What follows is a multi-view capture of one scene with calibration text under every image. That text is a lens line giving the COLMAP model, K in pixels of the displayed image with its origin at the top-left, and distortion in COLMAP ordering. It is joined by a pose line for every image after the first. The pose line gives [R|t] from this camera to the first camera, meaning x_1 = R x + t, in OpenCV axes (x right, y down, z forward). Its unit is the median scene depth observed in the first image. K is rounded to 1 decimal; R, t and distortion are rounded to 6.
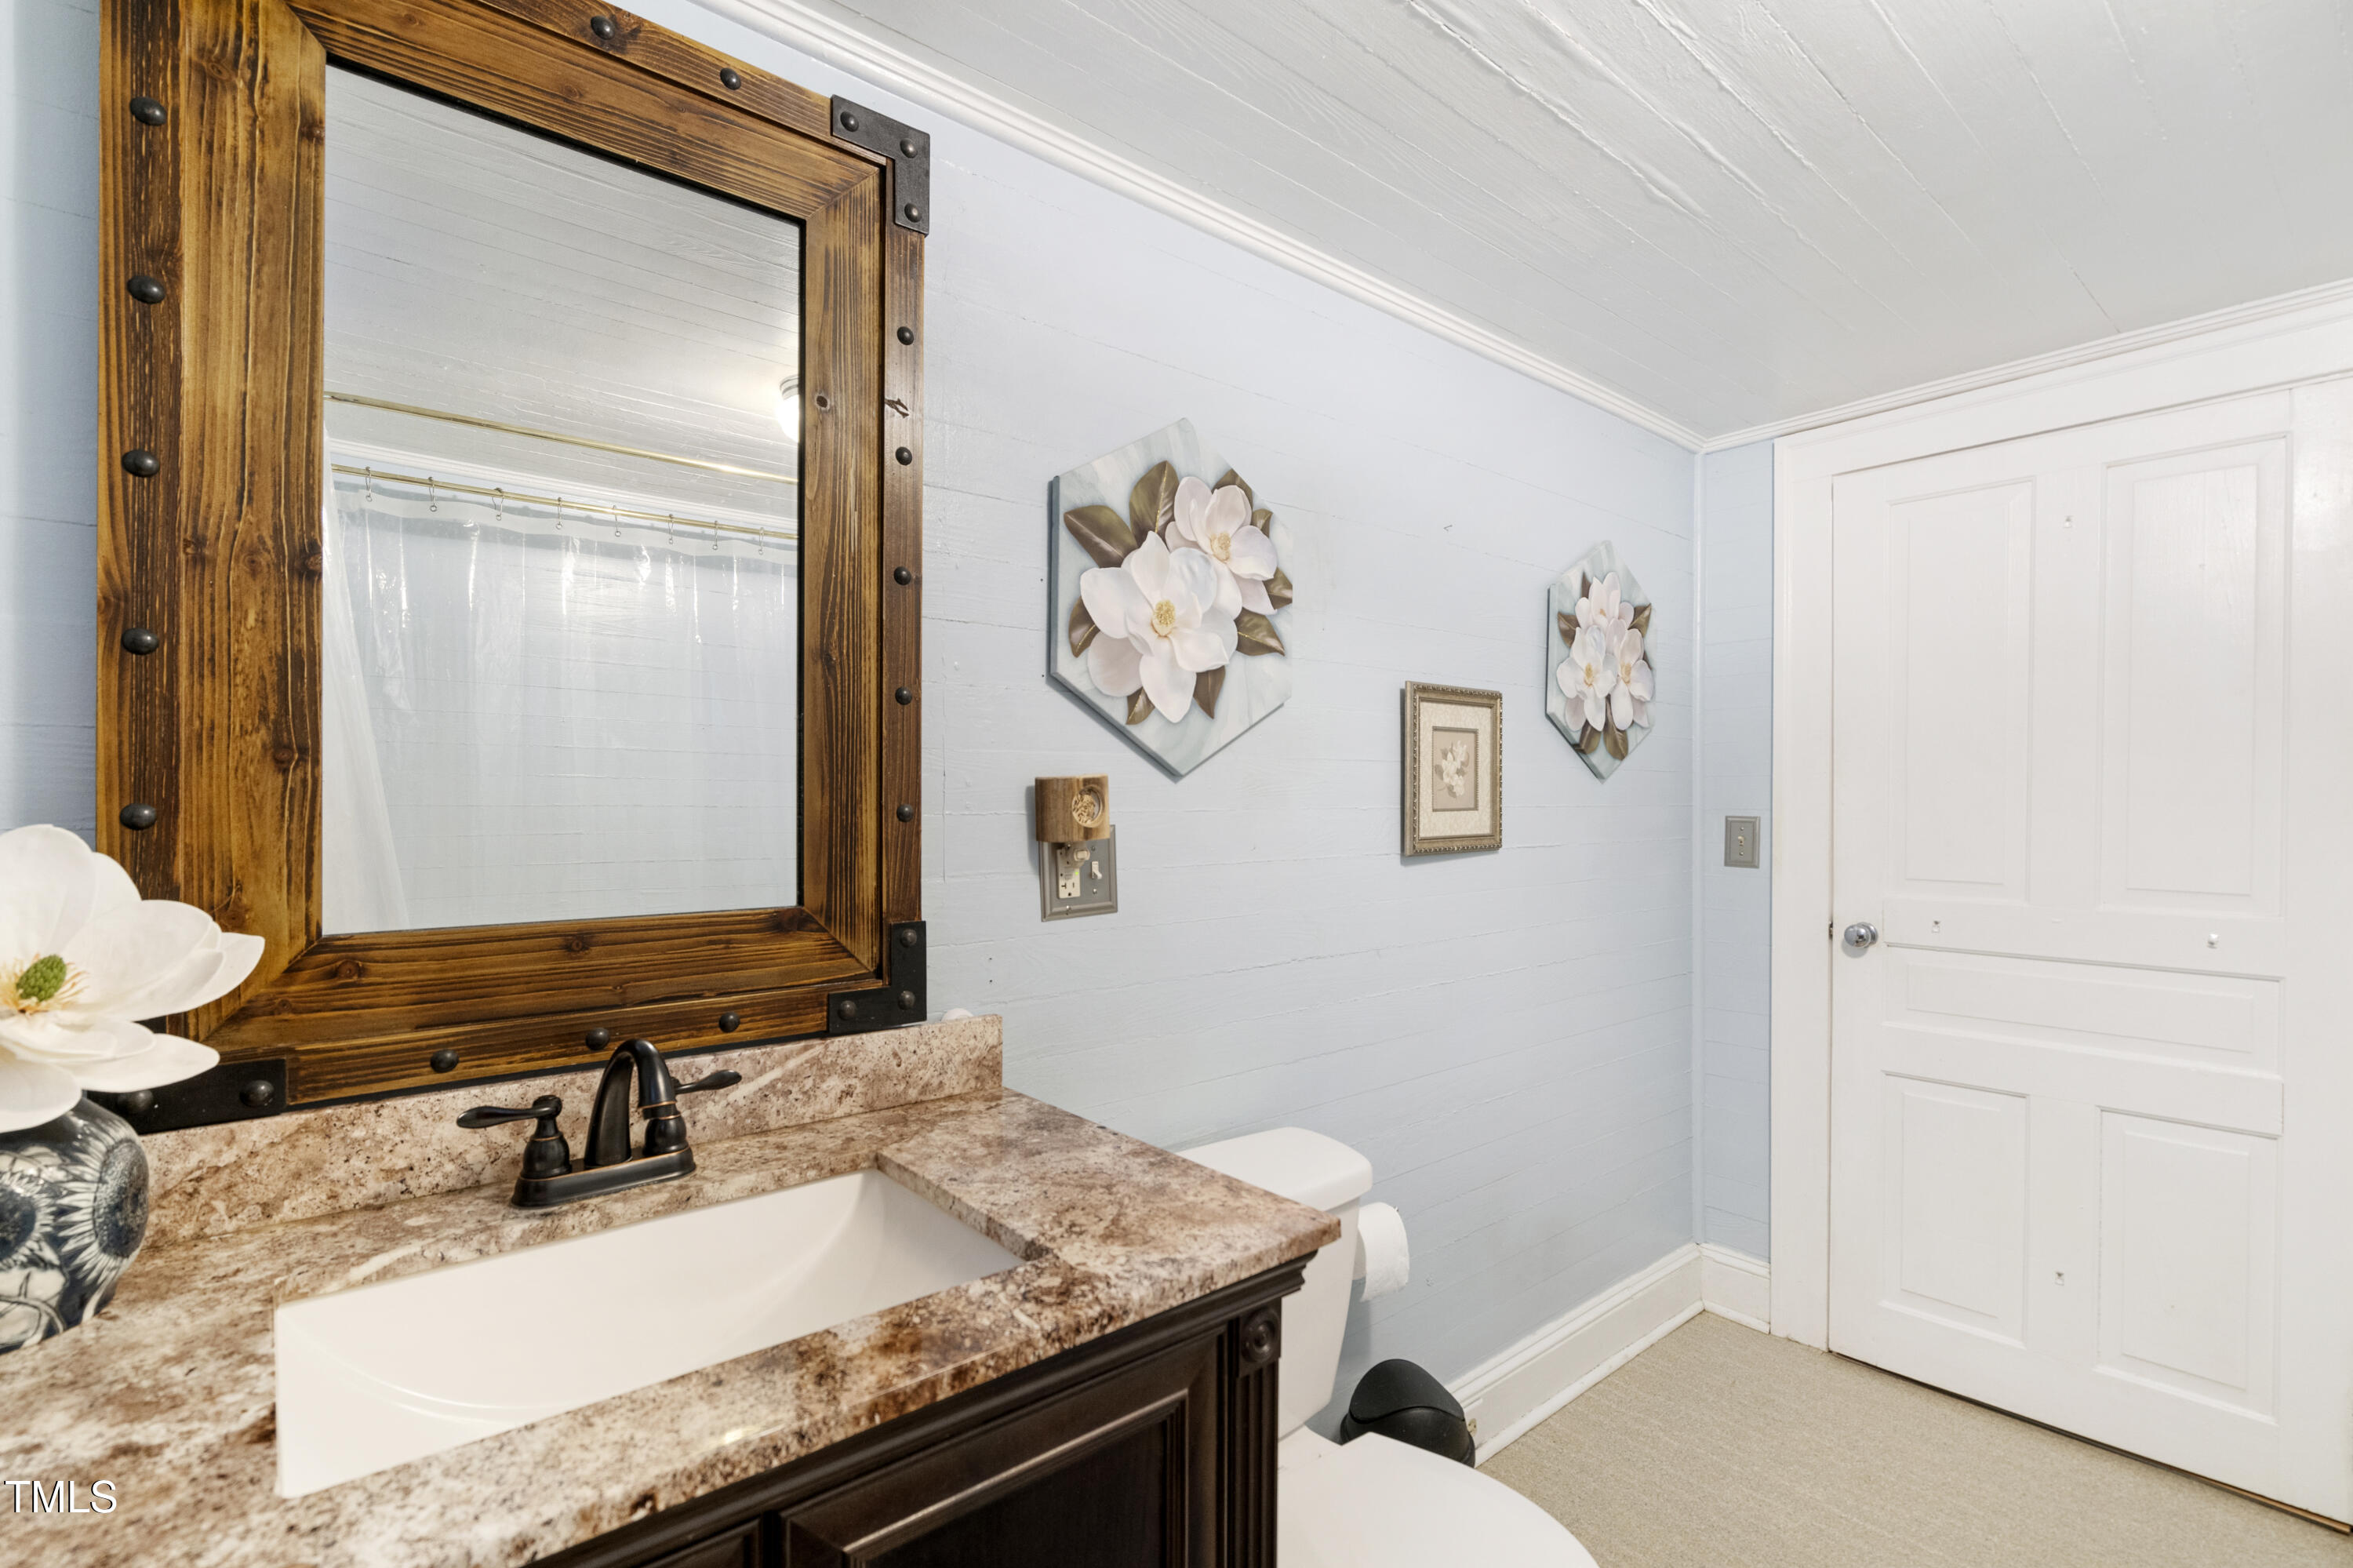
lens RADIAL K [[1072.8, 0, 1167.3], [0, 1072.8, 792.1], [0, 0, 1]] dist [-0.003717, 0.000230]
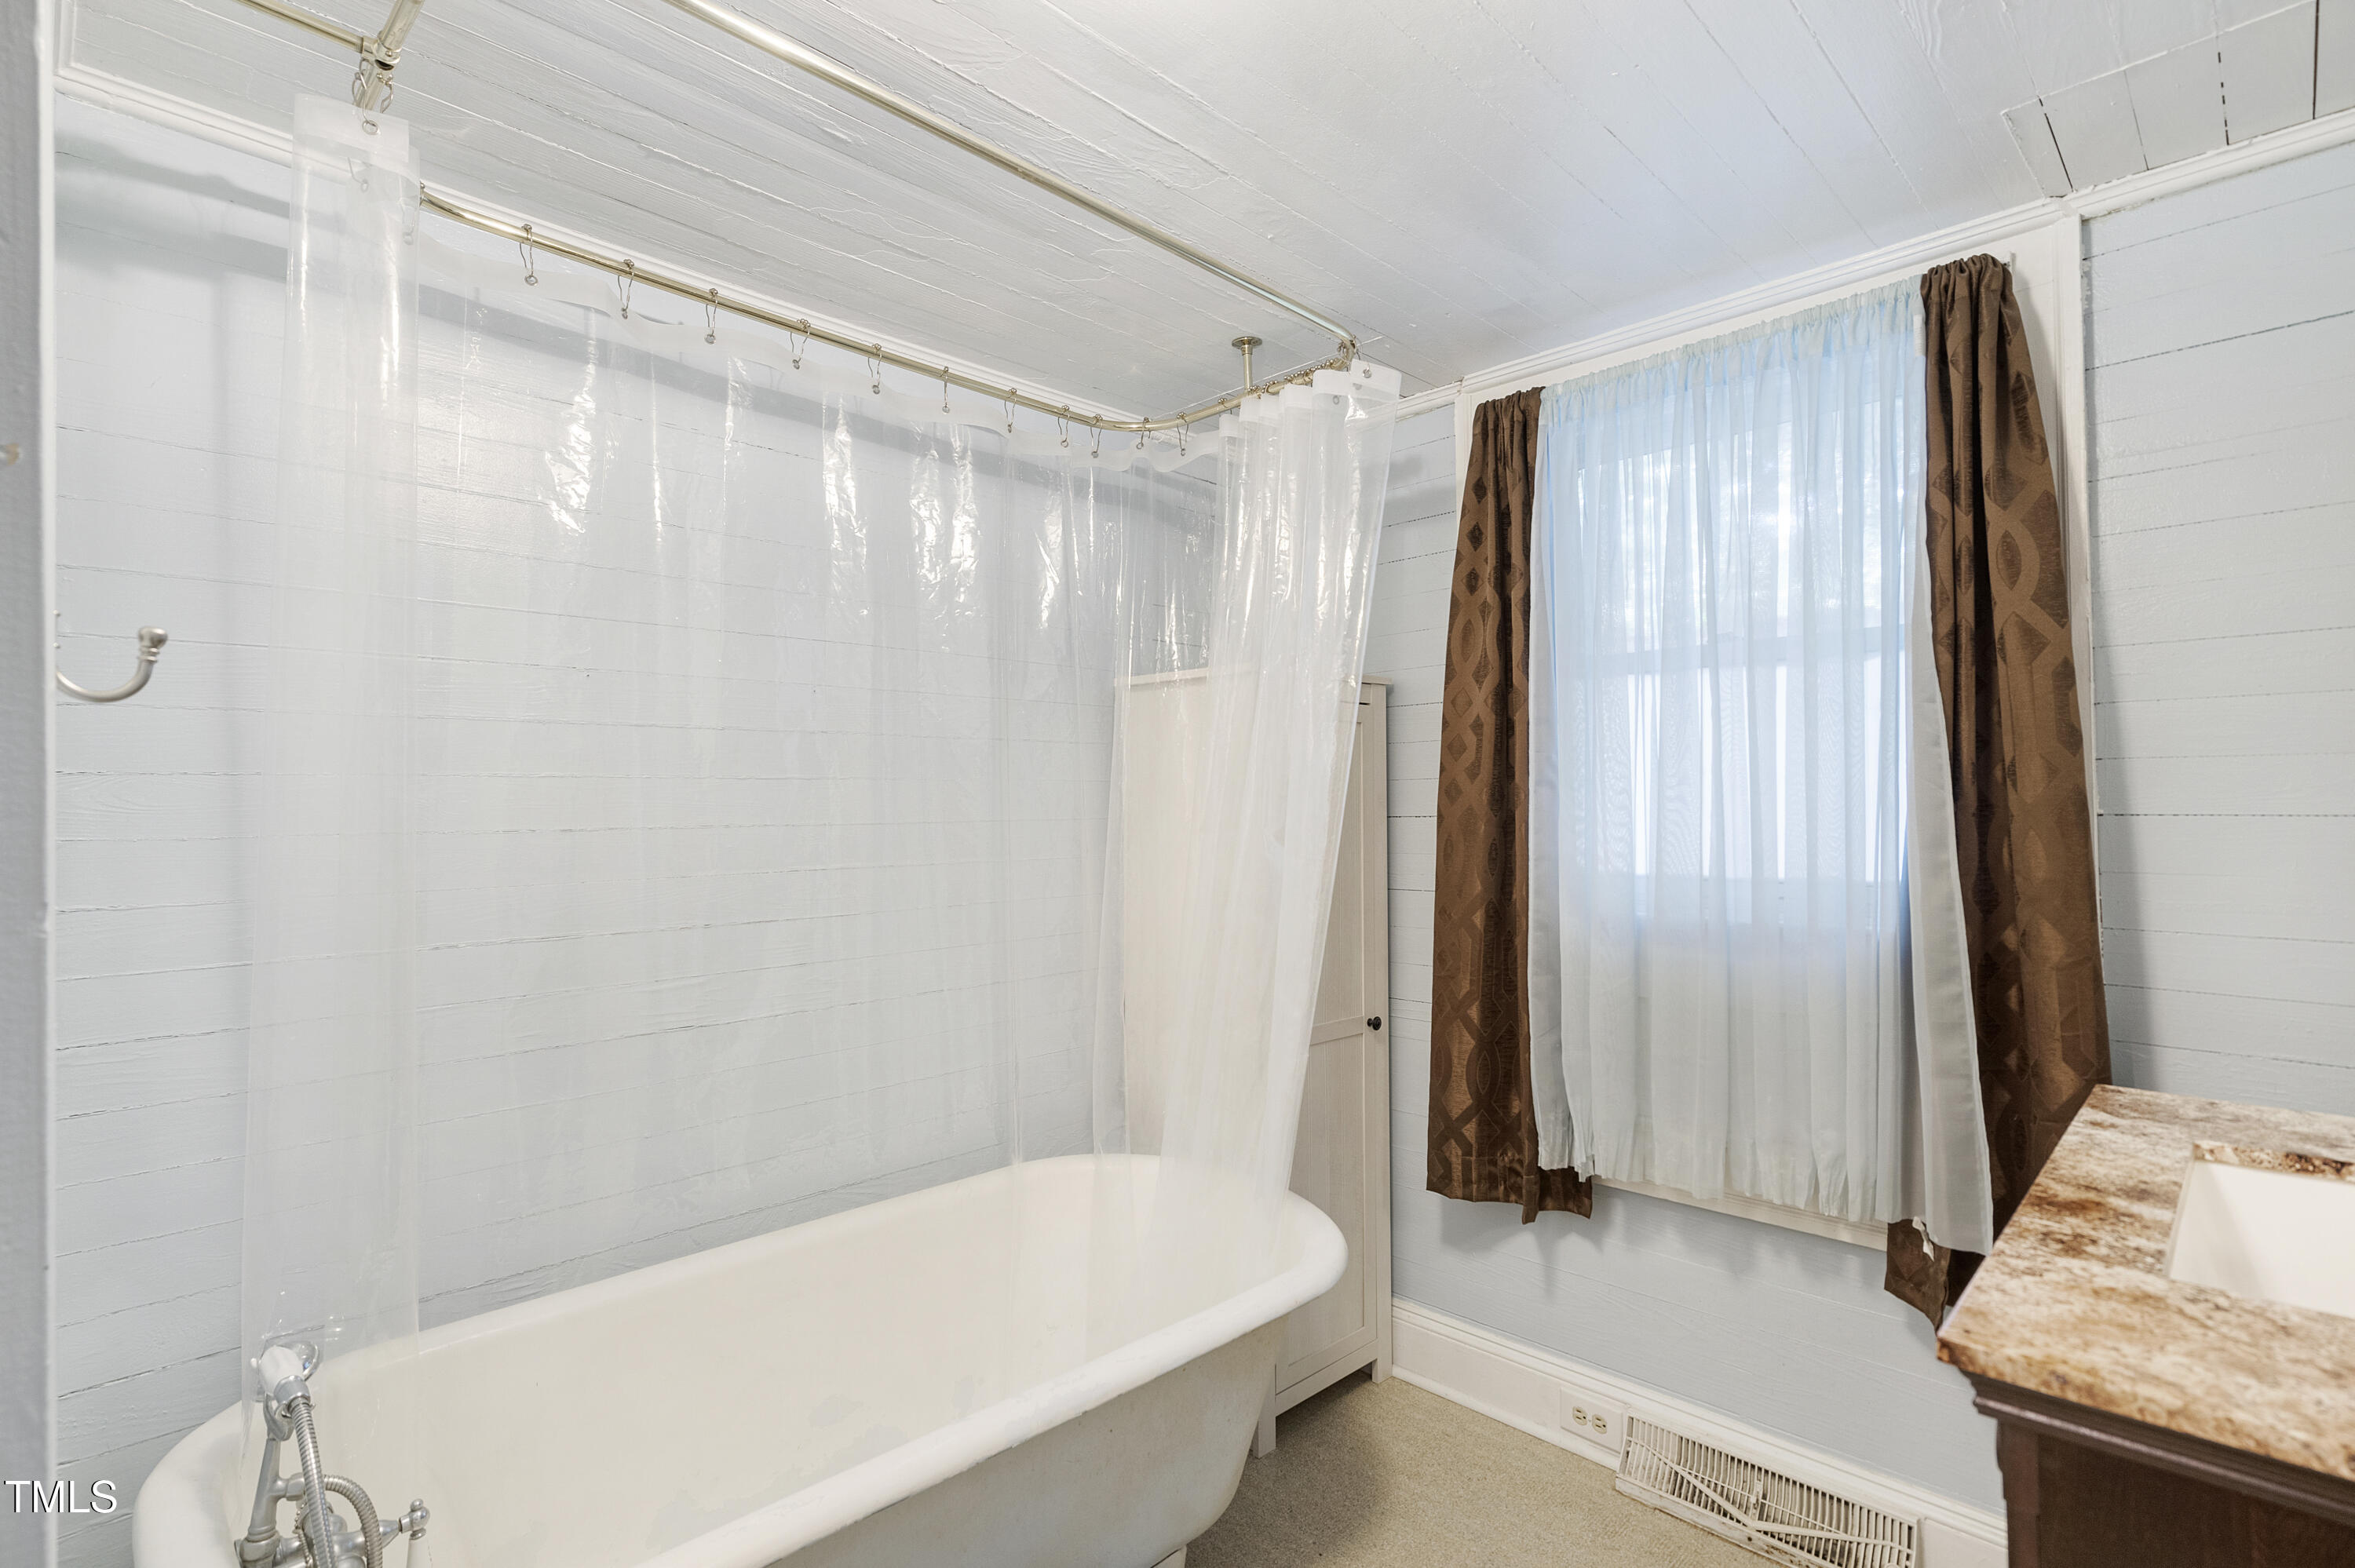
lens RADIAL K [[1120.3, 0, 1170.5], [0, 1120.3, 789.3], [0, 0, 1]] dist [-0.002893, -0.000905]
pose [[-0.996011, -0.001203, -0.089227, 0.809698], [0.001076, 0.999674, -0.025495, 0.023837], [0.089228, -0.025489, -0.995685, 1.818736]]
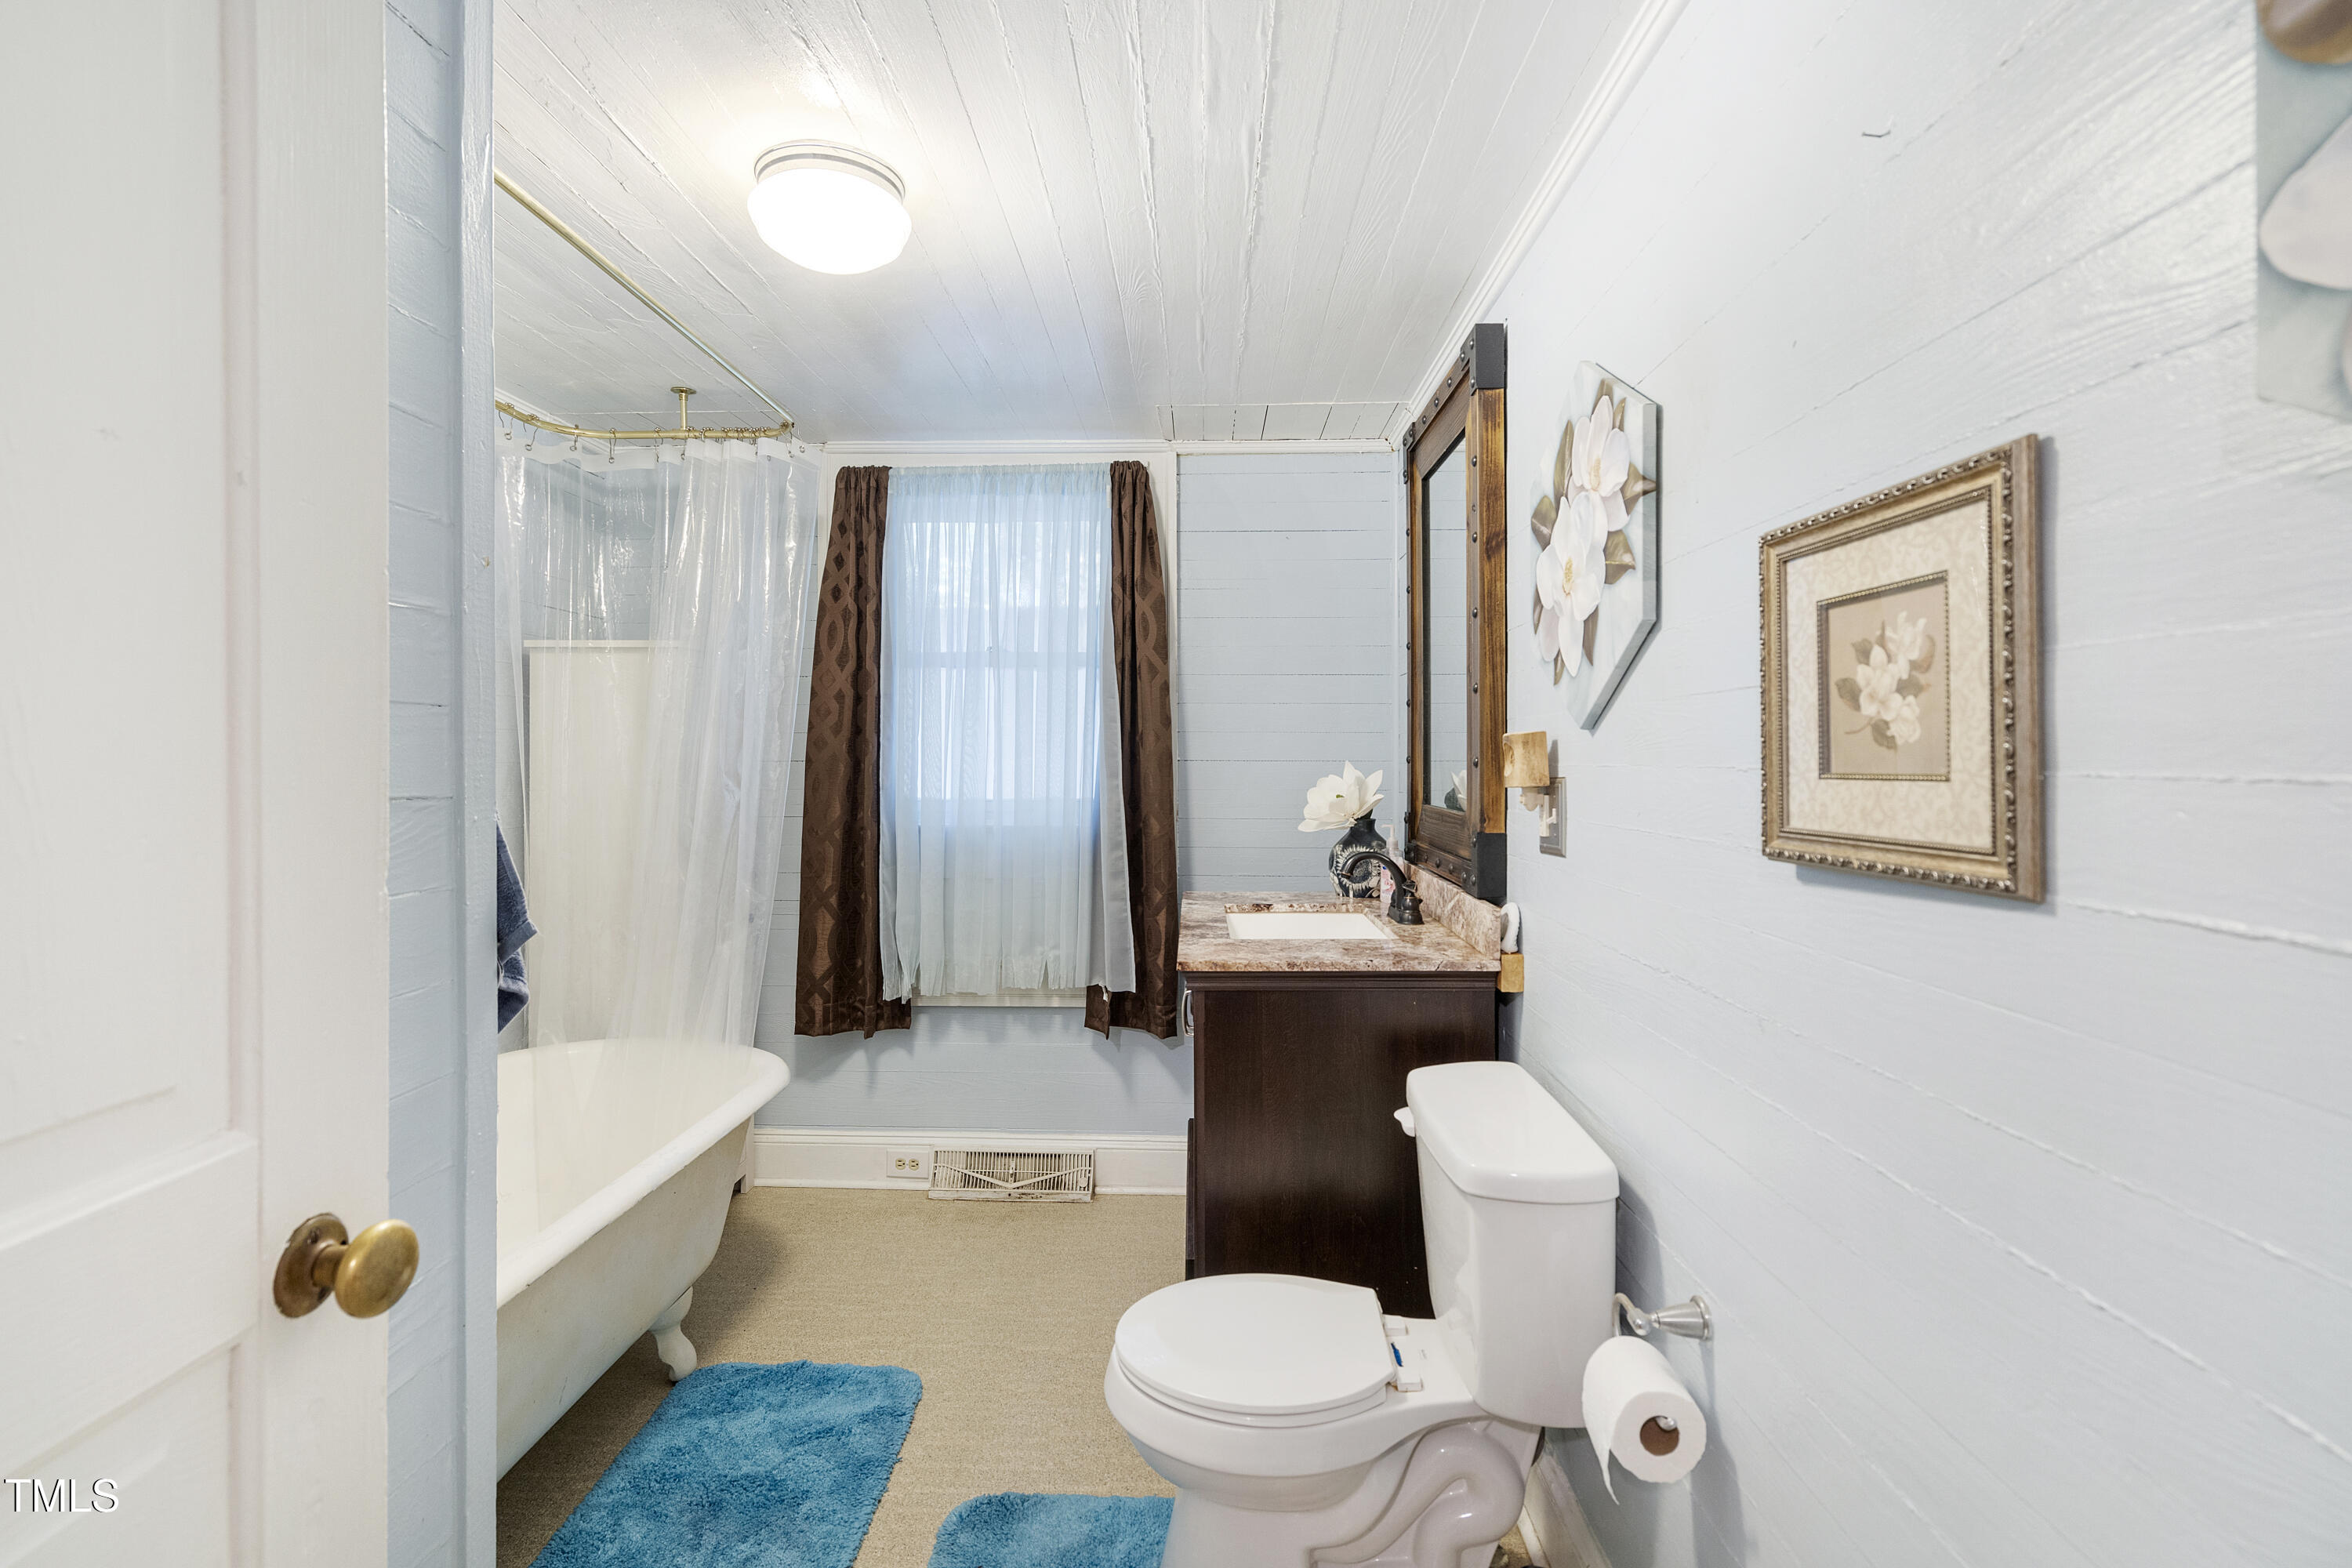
lens RADIAL K [[1086.3, 0, 1167.7], [0, 1086.3, 766.1], [0, 0, 1]] dist [-0.014958, 0.005042]
pose [[-0.662355, 0.003855, -0.749181, 1.757751], [0.000630, 0.999989, 0.004589, 0.021901], [0.749190, 0.002568, -0.662350, 2.412537]]
